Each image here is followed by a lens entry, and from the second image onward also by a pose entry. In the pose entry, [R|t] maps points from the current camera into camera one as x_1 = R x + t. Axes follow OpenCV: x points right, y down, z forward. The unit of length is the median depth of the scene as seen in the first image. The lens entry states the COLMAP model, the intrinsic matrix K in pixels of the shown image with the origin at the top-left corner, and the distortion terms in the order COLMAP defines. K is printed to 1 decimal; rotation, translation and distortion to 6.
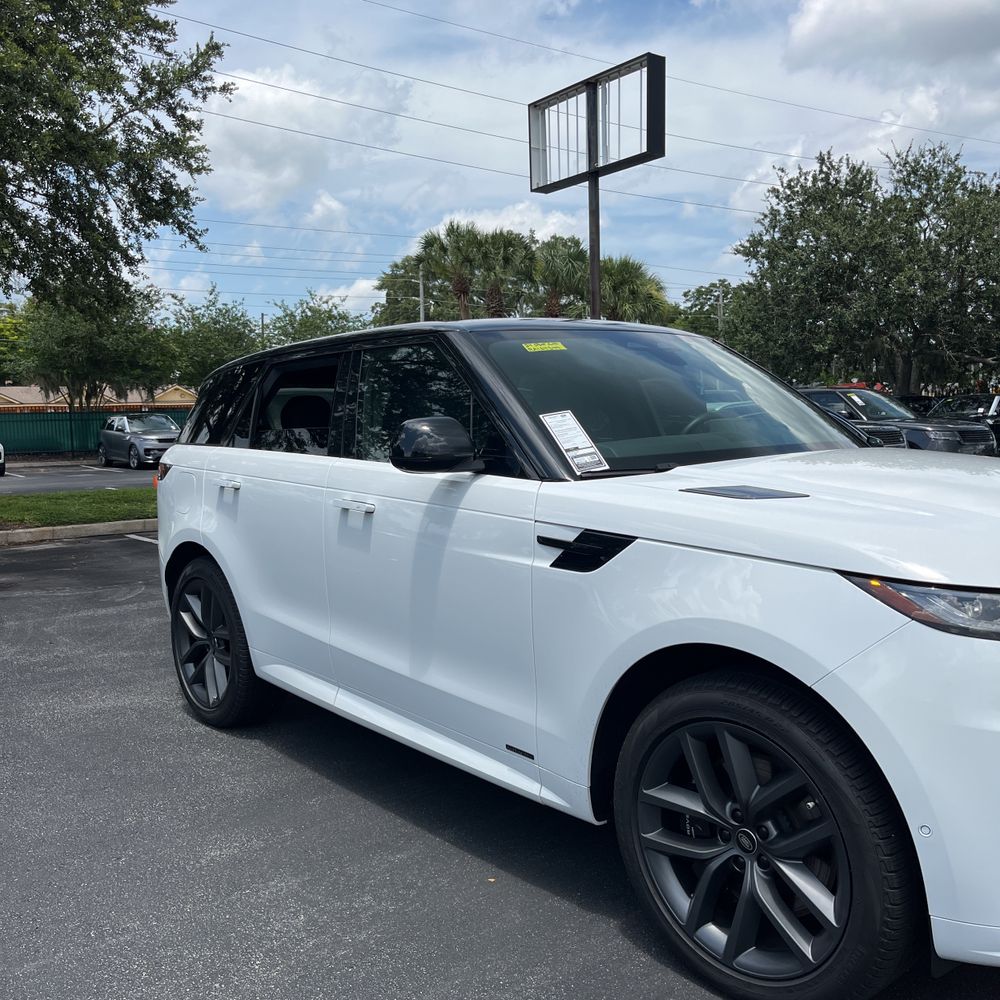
lens RADIAL K [[1018.5, 0, 497.3], [0, 1018.5, 515.3], [0, 0, 1]] dist [0.023672, -0.023084]
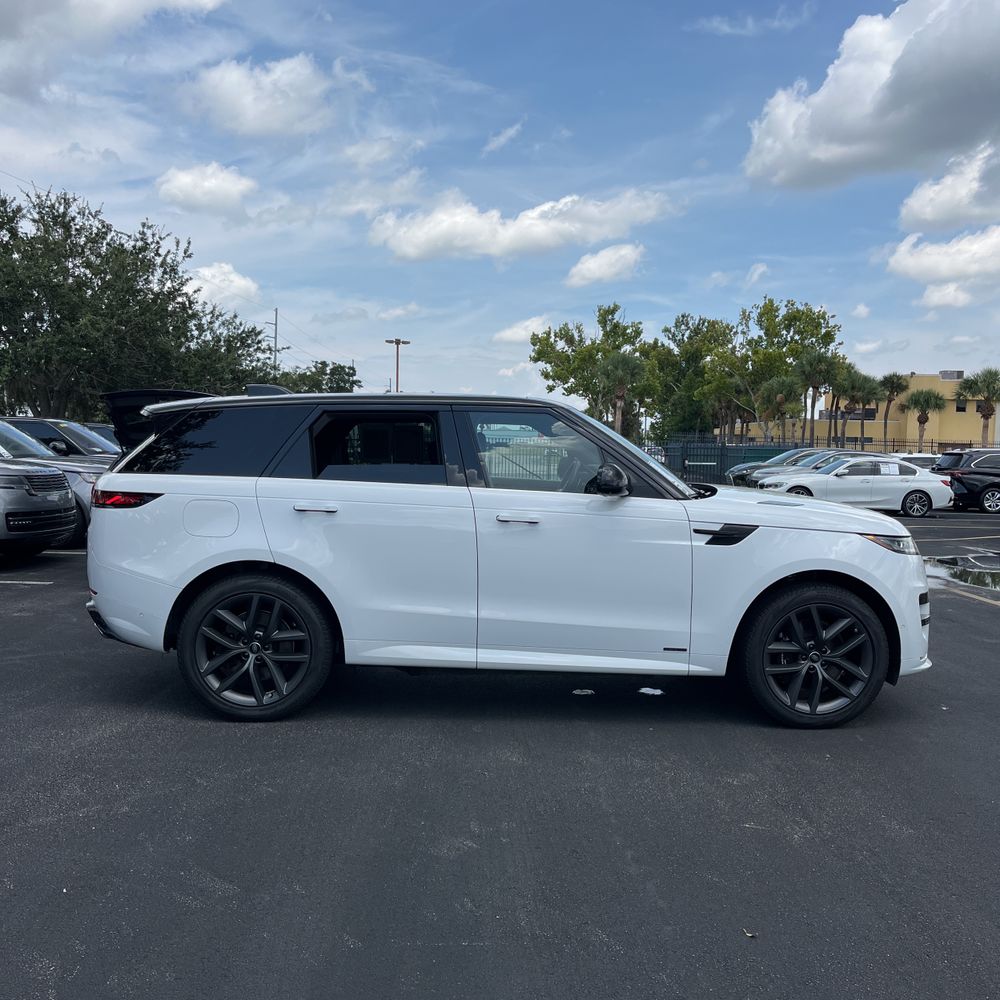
lens RADIAL K [[1018.5, 0, 497.3], [0, 1018.5, 515.3], [0, 0, 1]] dist [0.023672, -0.023084]
pose [[0.610914, -0.018173, 0.791488, -1.745246], [0.042512, 0.999047, -0.009875, -0.001911], [-0.790555, 0.039680, 0.611104, 0.145712]]
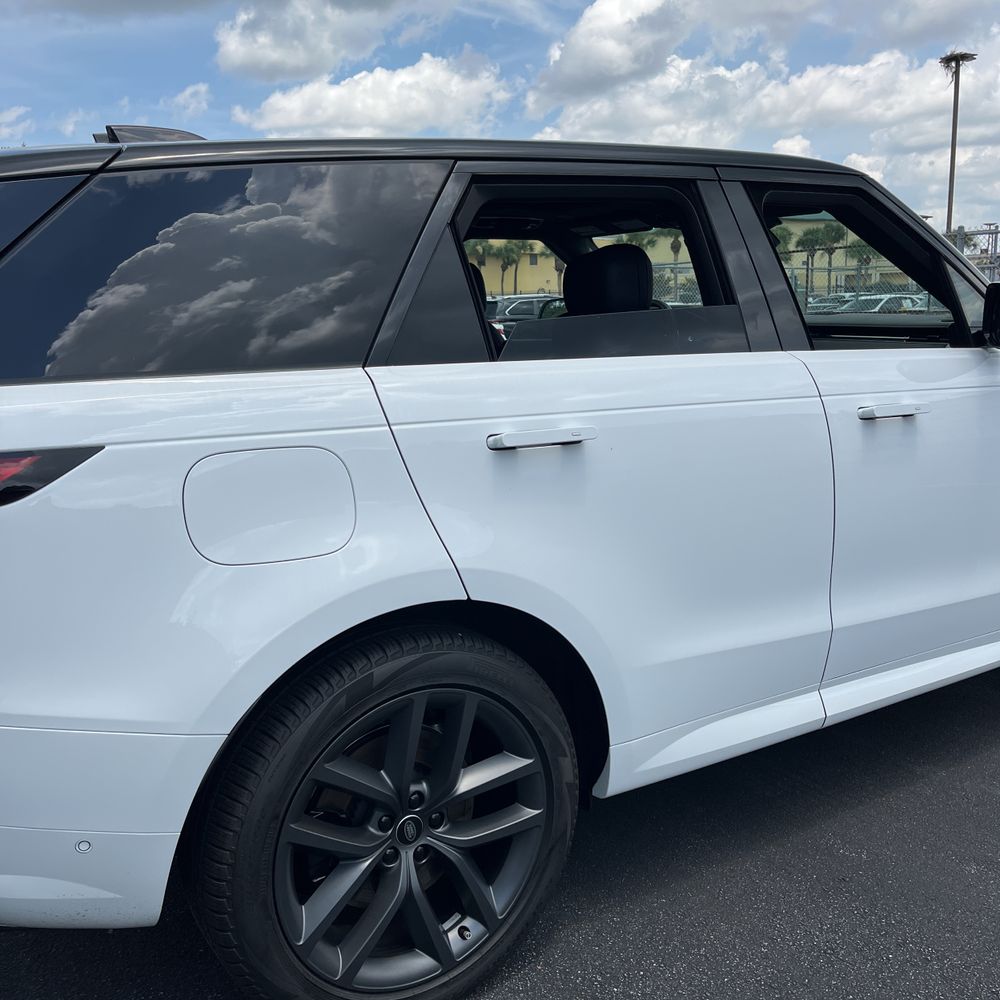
lens RADIAL K [[1018.5, 0, 497.3], [0, 1018.5, 515.3], [0, 0, 1]] dist [0.023672, -0.023084]
pose [[0.119803, -0.182203, 0.975935, -1.148721], [0.132099, 0.977200, 0.166223, -0.120415], [-0.983970, 0.109006, 0.141141, 1.535841]]
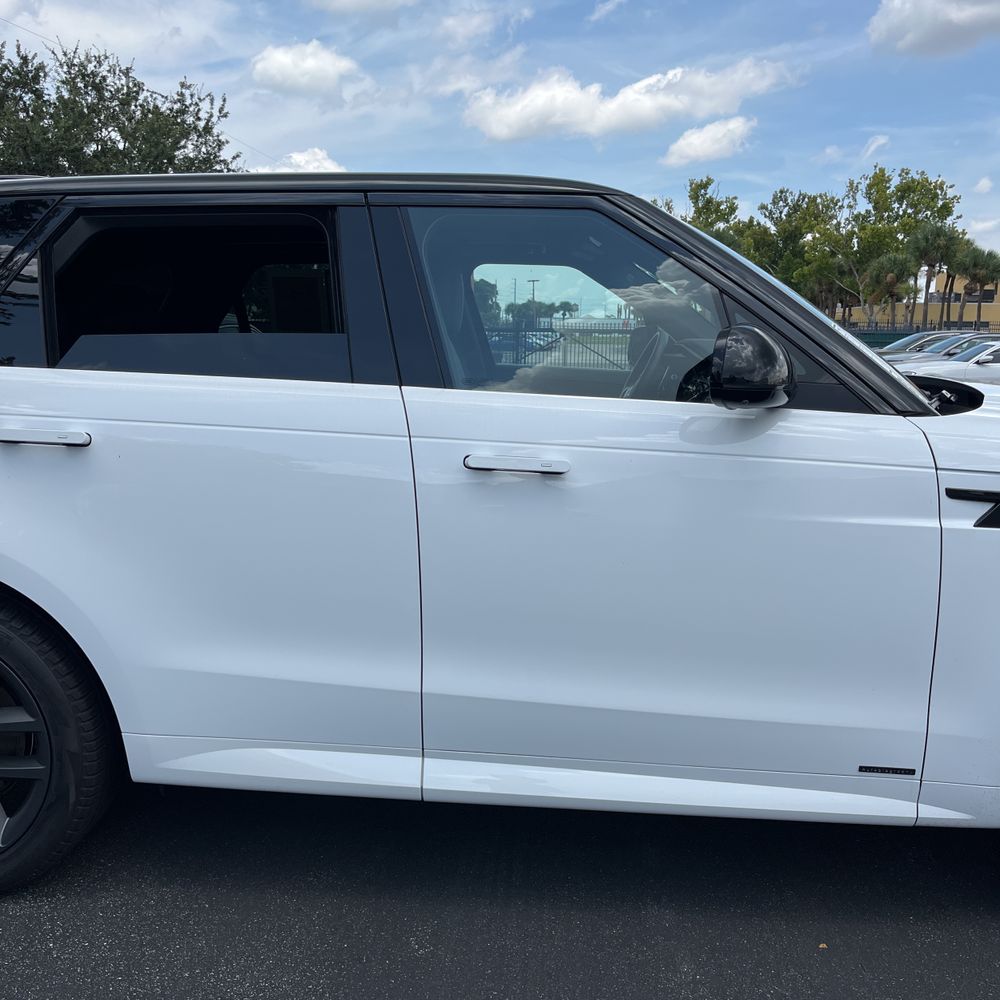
lens RADIAL K [[1018.5, 0, 497.3], [0, 1018.5, 515.3], [0, 0, 1]] dist [0.023672, -0.023084]
pose [[0.673483, -0.096673, 0.732854, -0.788010], [0.041558, 0.994795, 0.093035, -0.047288], [-0.738033, -0.032202, 0.673996, 0.767035]]
